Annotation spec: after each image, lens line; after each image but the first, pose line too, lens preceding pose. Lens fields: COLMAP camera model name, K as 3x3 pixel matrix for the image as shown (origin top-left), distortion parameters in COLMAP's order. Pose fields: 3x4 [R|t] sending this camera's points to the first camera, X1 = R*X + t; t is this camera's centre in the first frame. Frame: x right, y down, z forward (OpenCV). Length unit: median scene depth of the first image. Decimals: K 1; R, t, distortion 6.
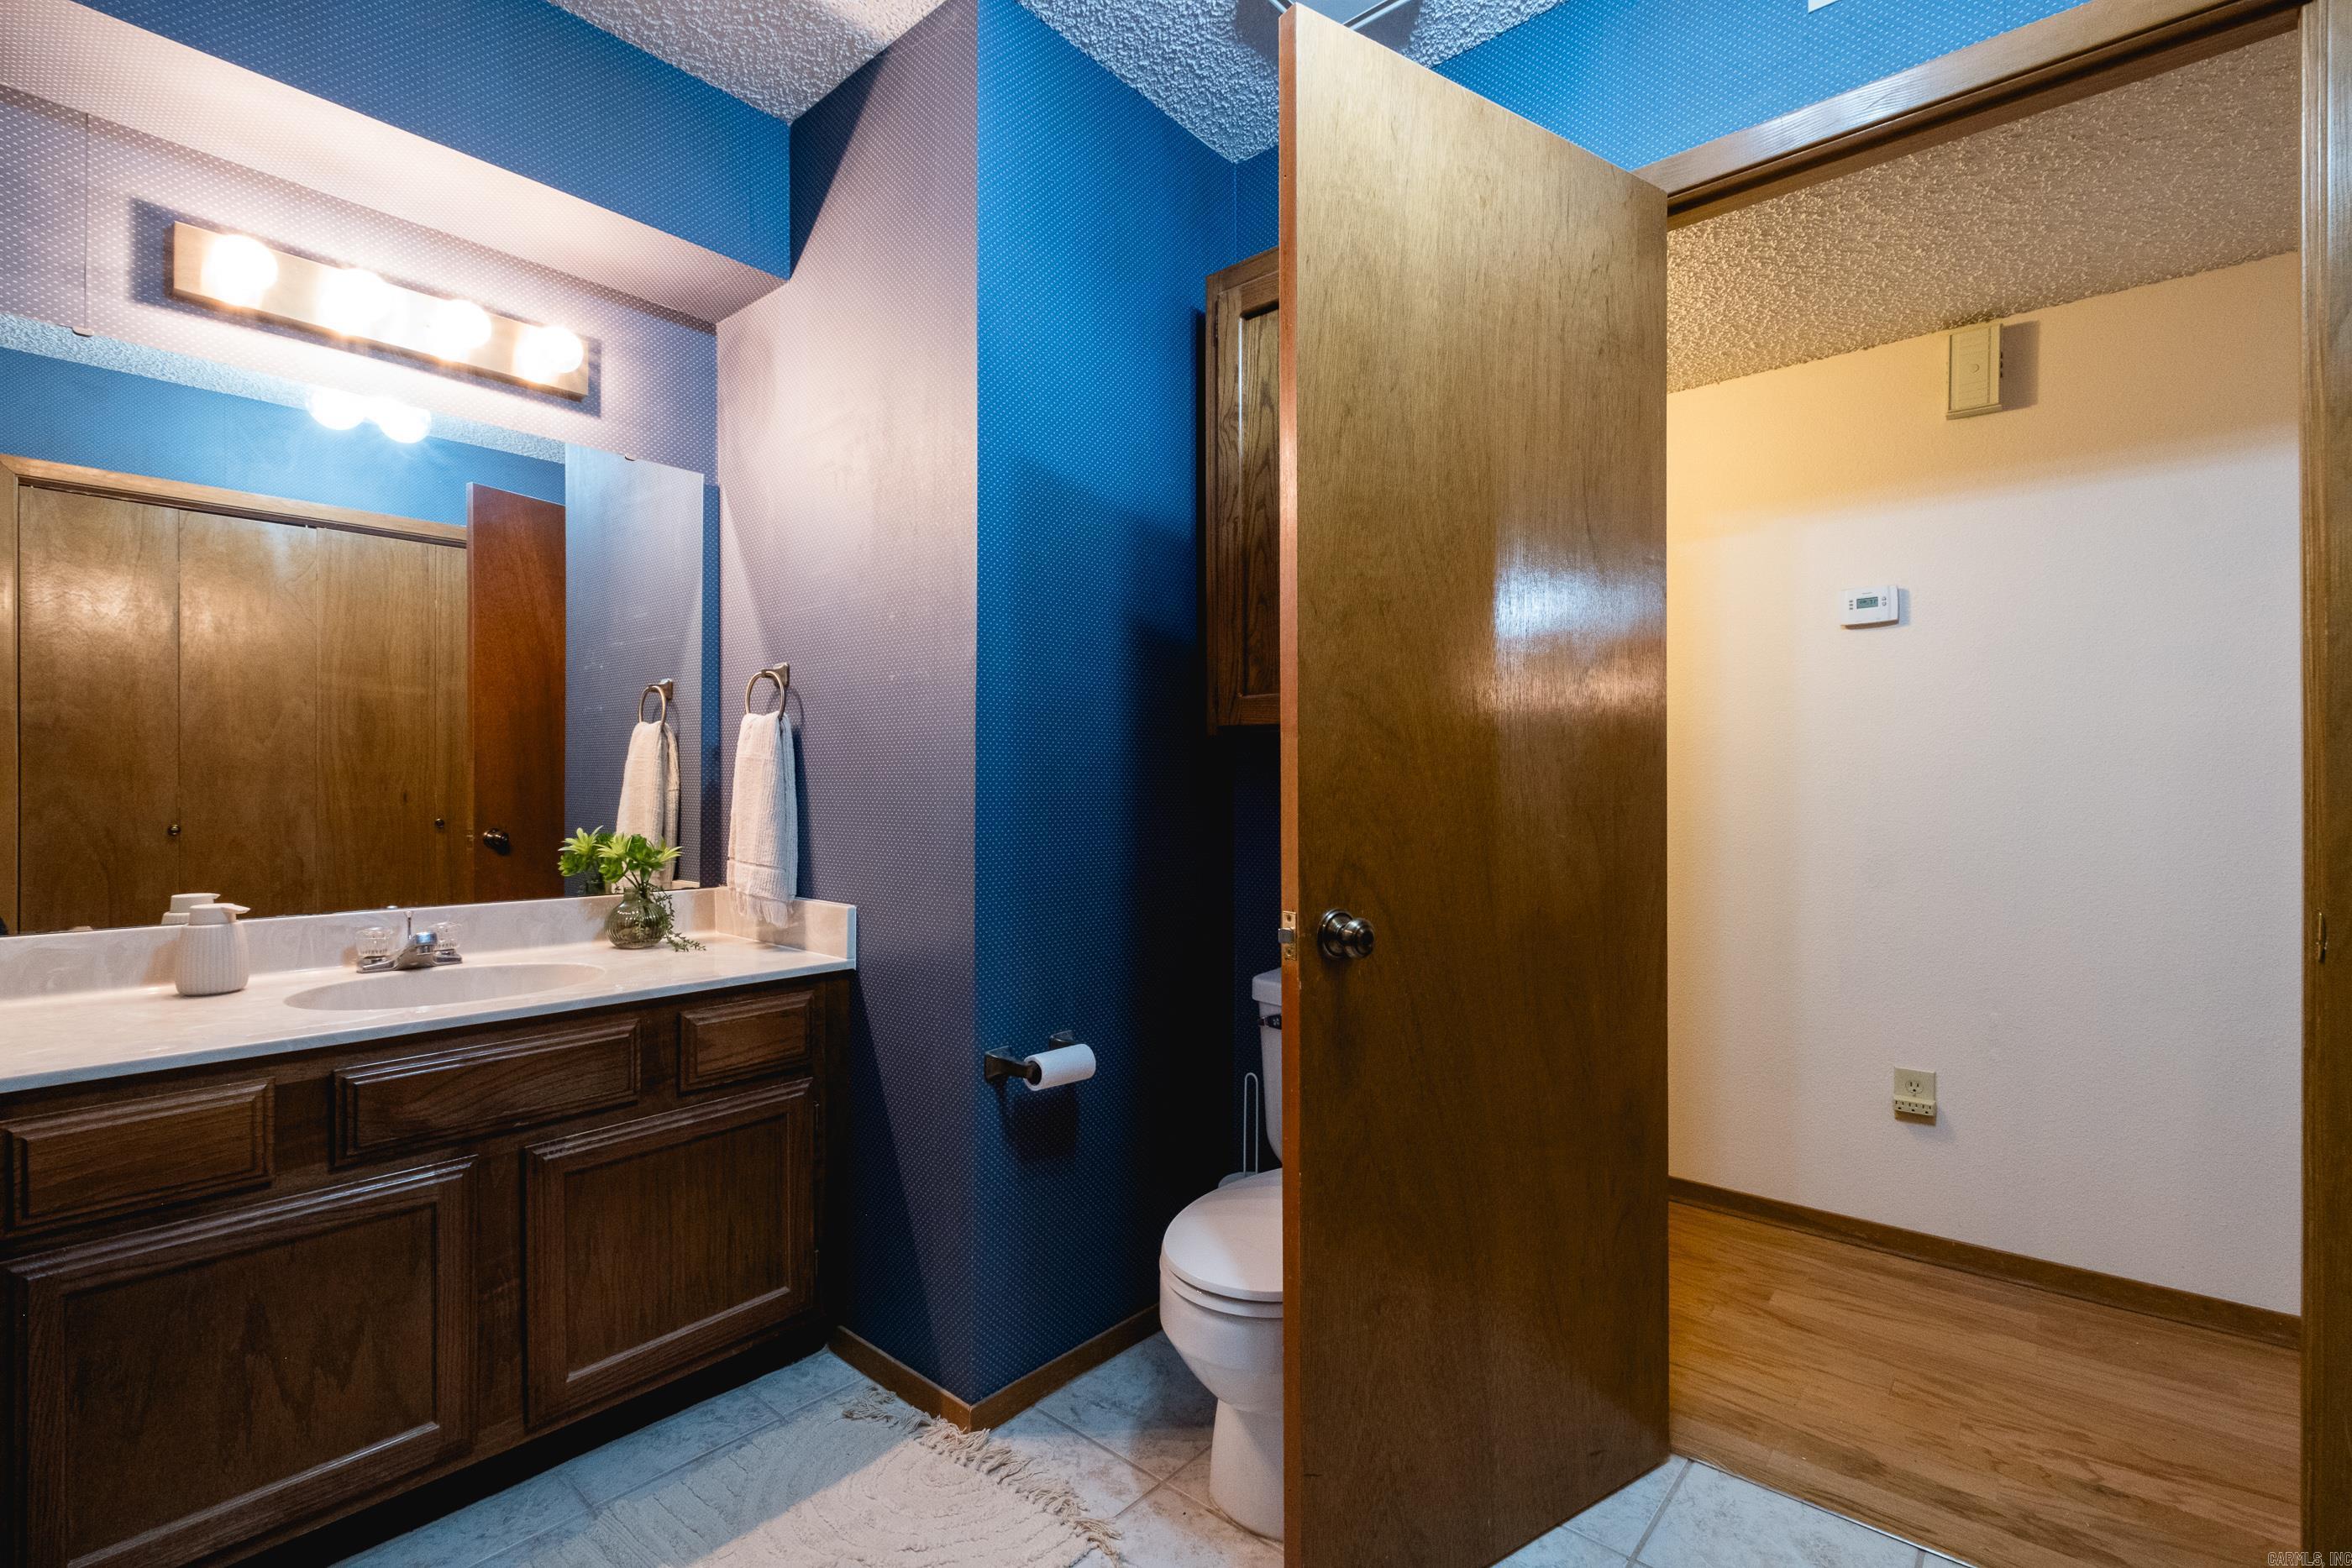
lens RADIAL K [[1019.0, 0, 1192.8], [0, 1019.0, 787.7], [0, 0, 1]] dist [0.001598, -0.002874]
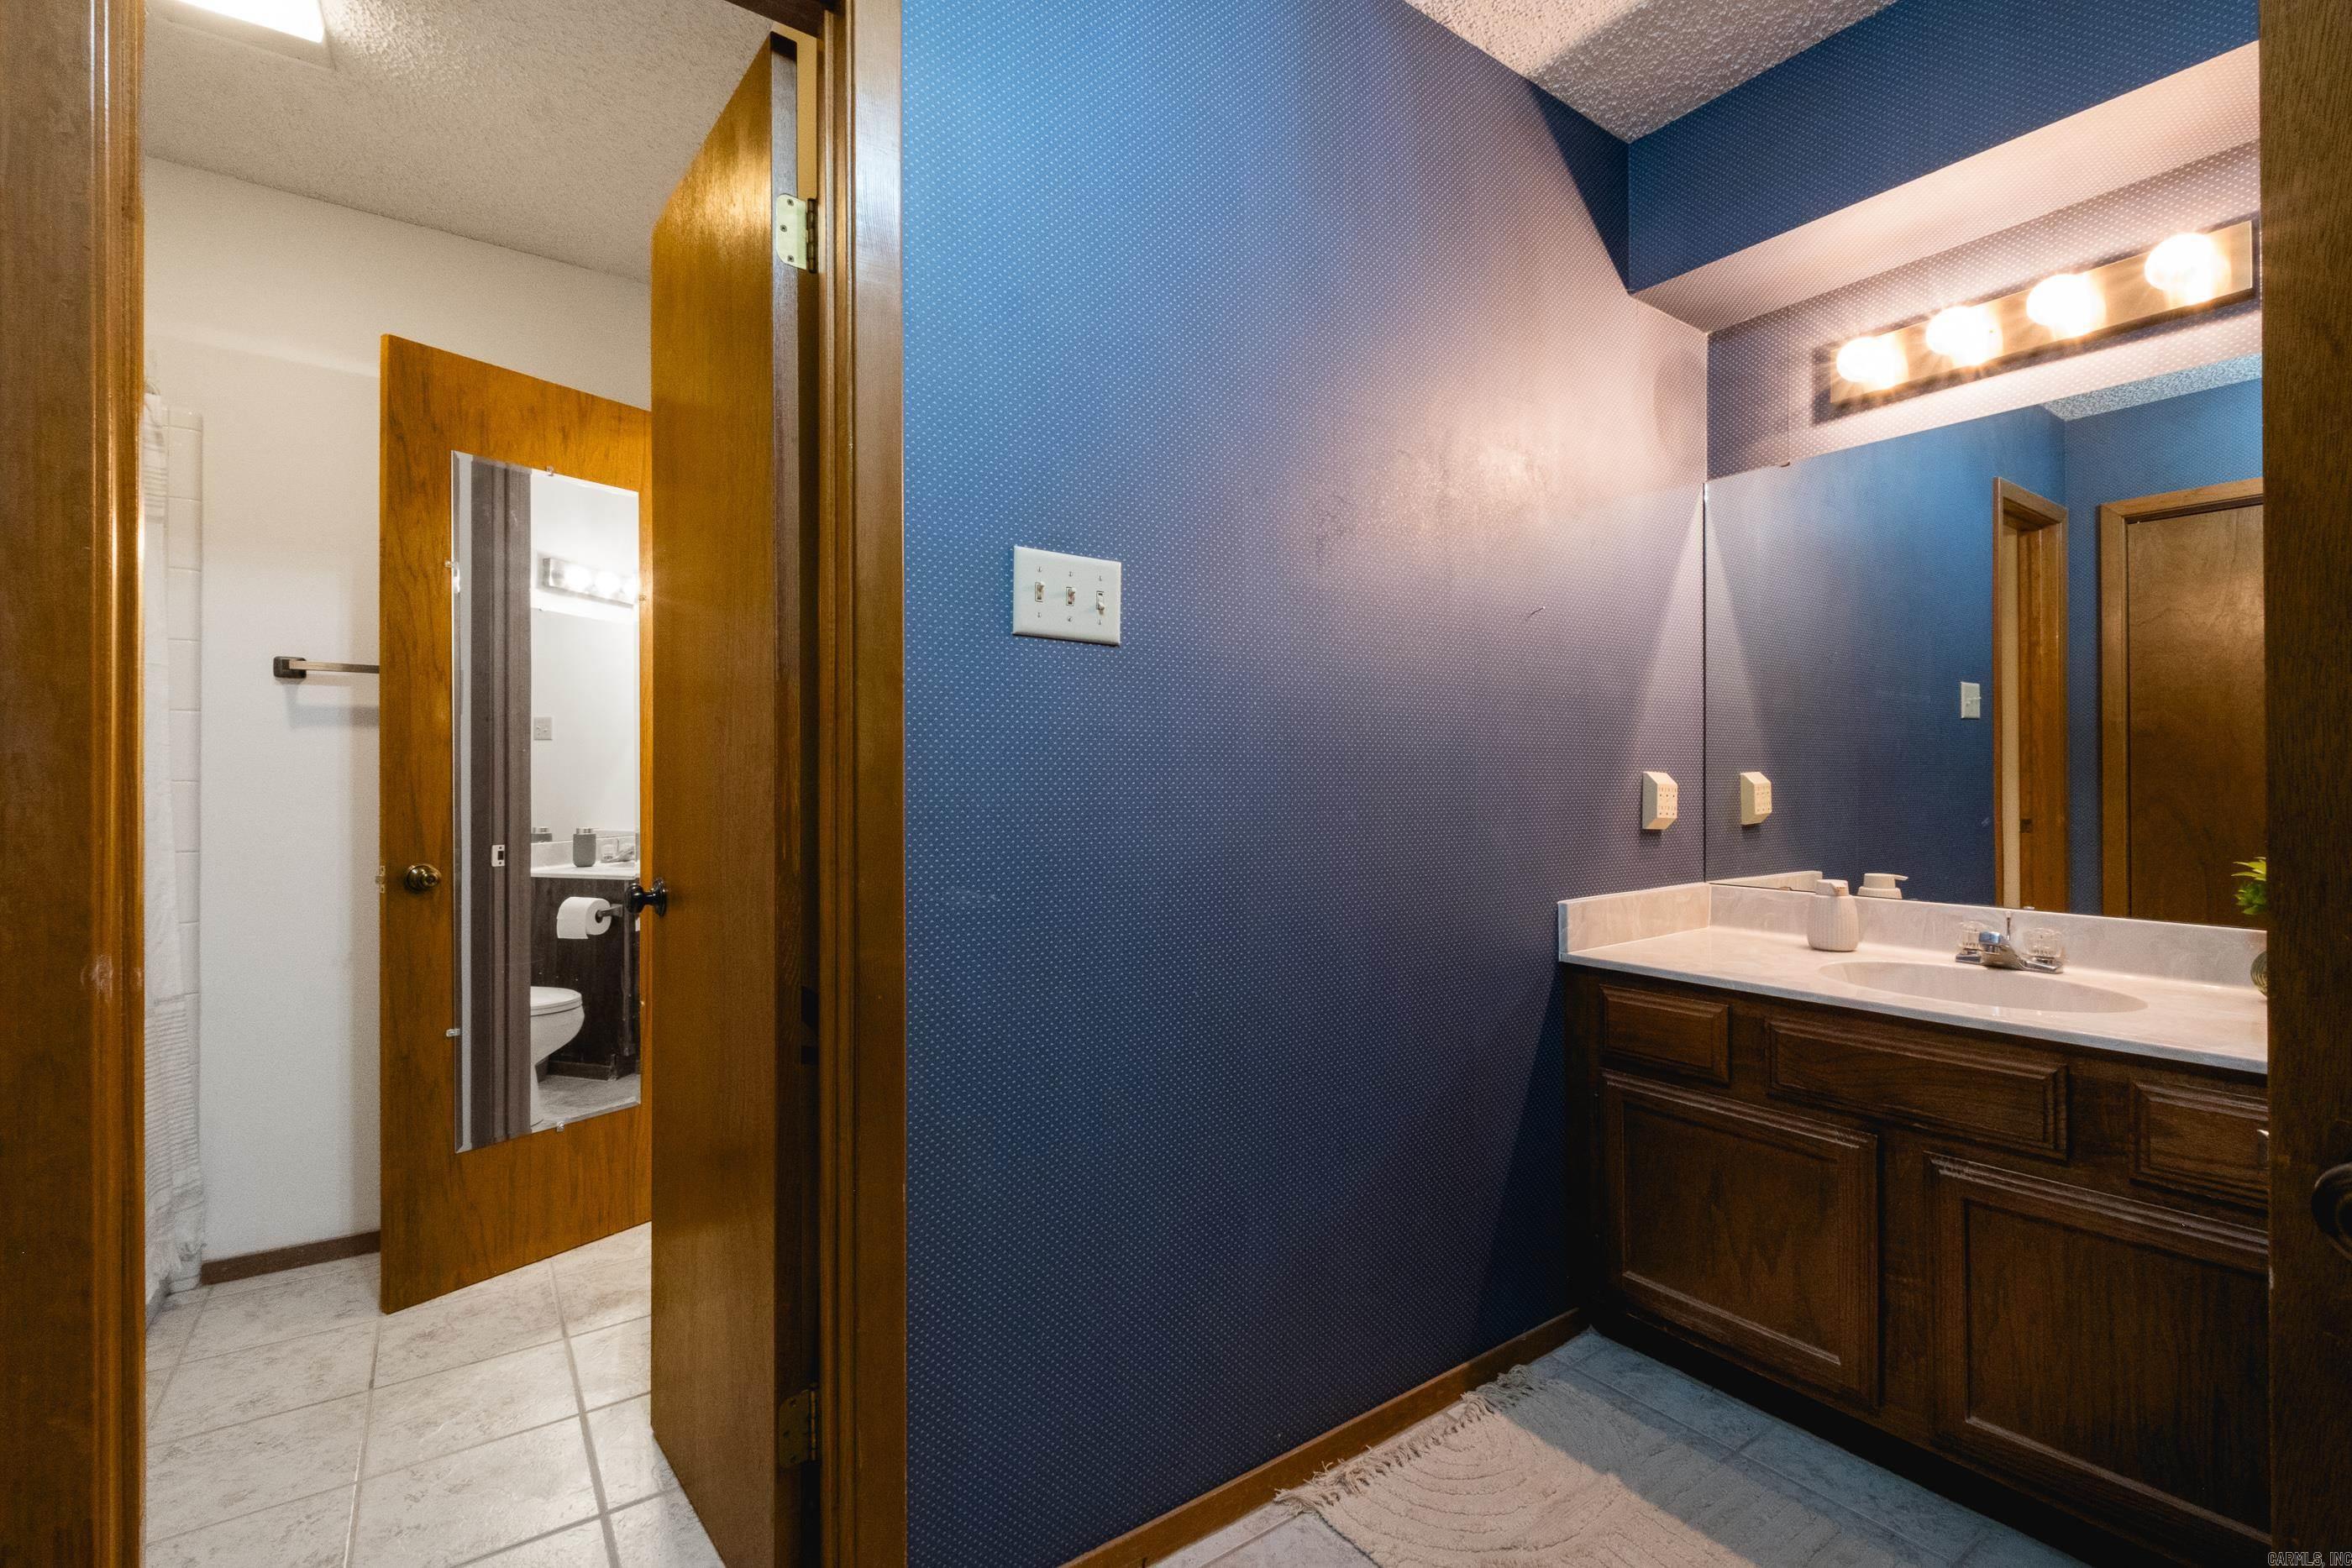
lens RADIAL K [[1019.0, 0, 1188.6], [0, 1019.0, 782.5], [0, 0, 1]] dist [0.001598, -0.002874]
pose [[-0.222082, -0.002785, -0.975024, 0.456362], [-0.002132, 0.999995, -0.002371, -0.002581], [0.975026, 0.001552, -0.222087, 0.502412]]
